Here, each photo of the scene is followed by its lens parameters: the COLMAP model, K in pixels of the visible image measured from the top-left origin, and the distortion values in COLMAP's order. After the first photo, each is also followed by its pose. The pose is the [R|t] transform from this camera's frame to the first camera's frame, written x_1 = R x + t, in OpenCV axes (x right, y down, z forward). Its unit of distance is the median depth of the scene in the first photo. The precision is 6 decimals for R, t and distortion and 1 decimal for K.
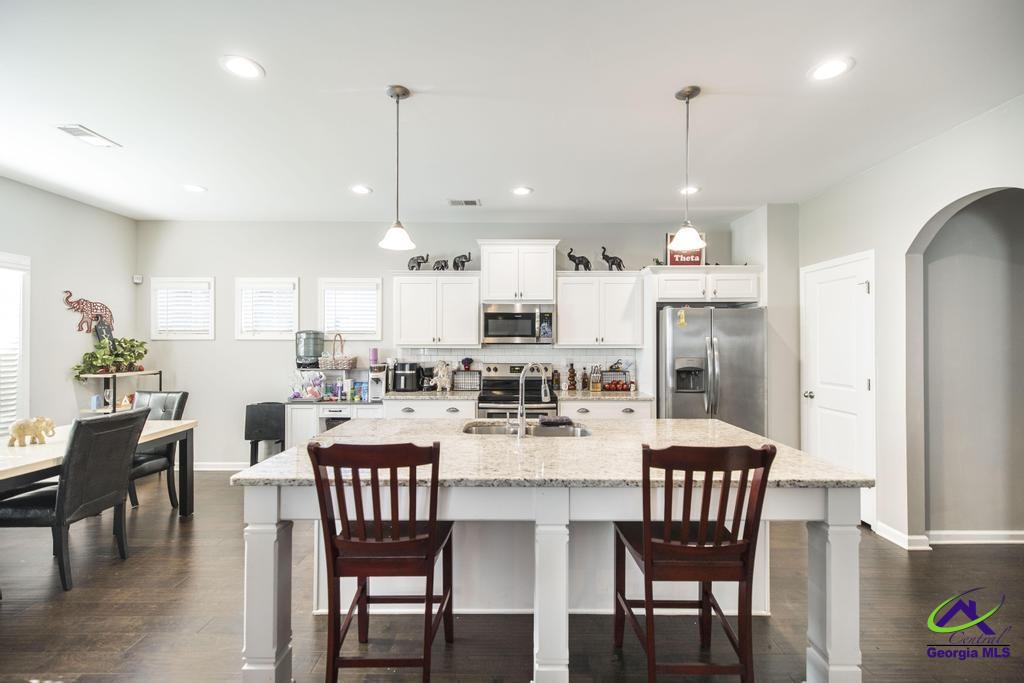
lens RADIAL K [[440.8, 0, 511.8], [0, 440.8, 339.3], [0, 0, 1]] dist [0.010815, -0.000002]
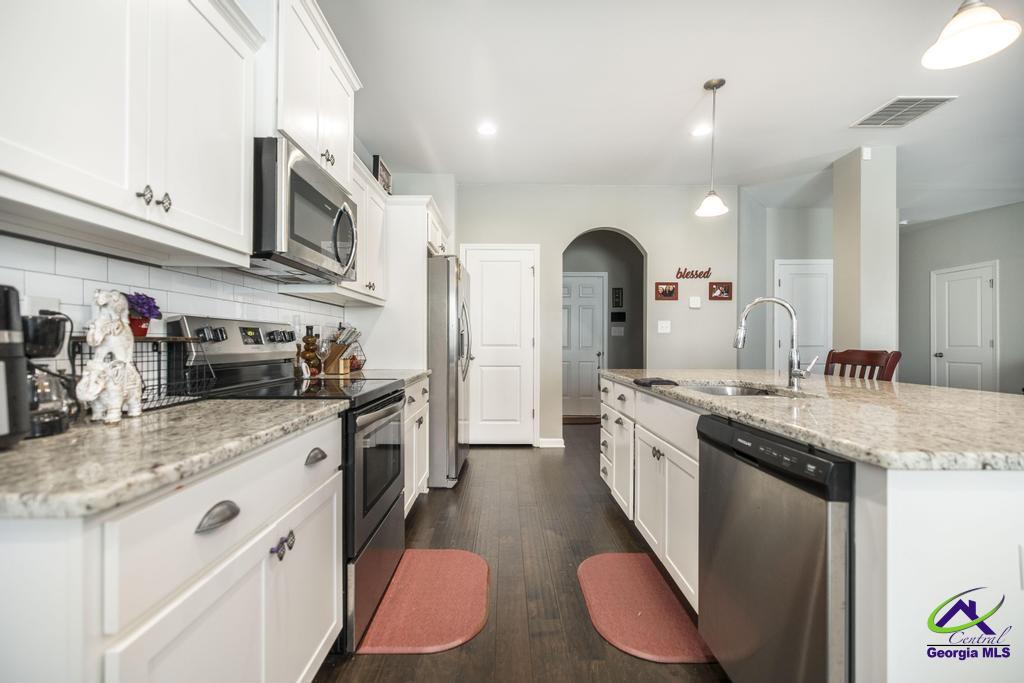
lens RADIAL K [[440.8, 0, 511.2], [0, 440.8, 341.7], [0, 0, 1]] dist [0.010815, -0.000002]
pose [[-0.014088, -0.001049, 0.999900, -0.404893], [-0.009279, 0.999957, 0.000918, 0.073357], [-0.999858, -0.009265, -0.014097, 0.793288]]
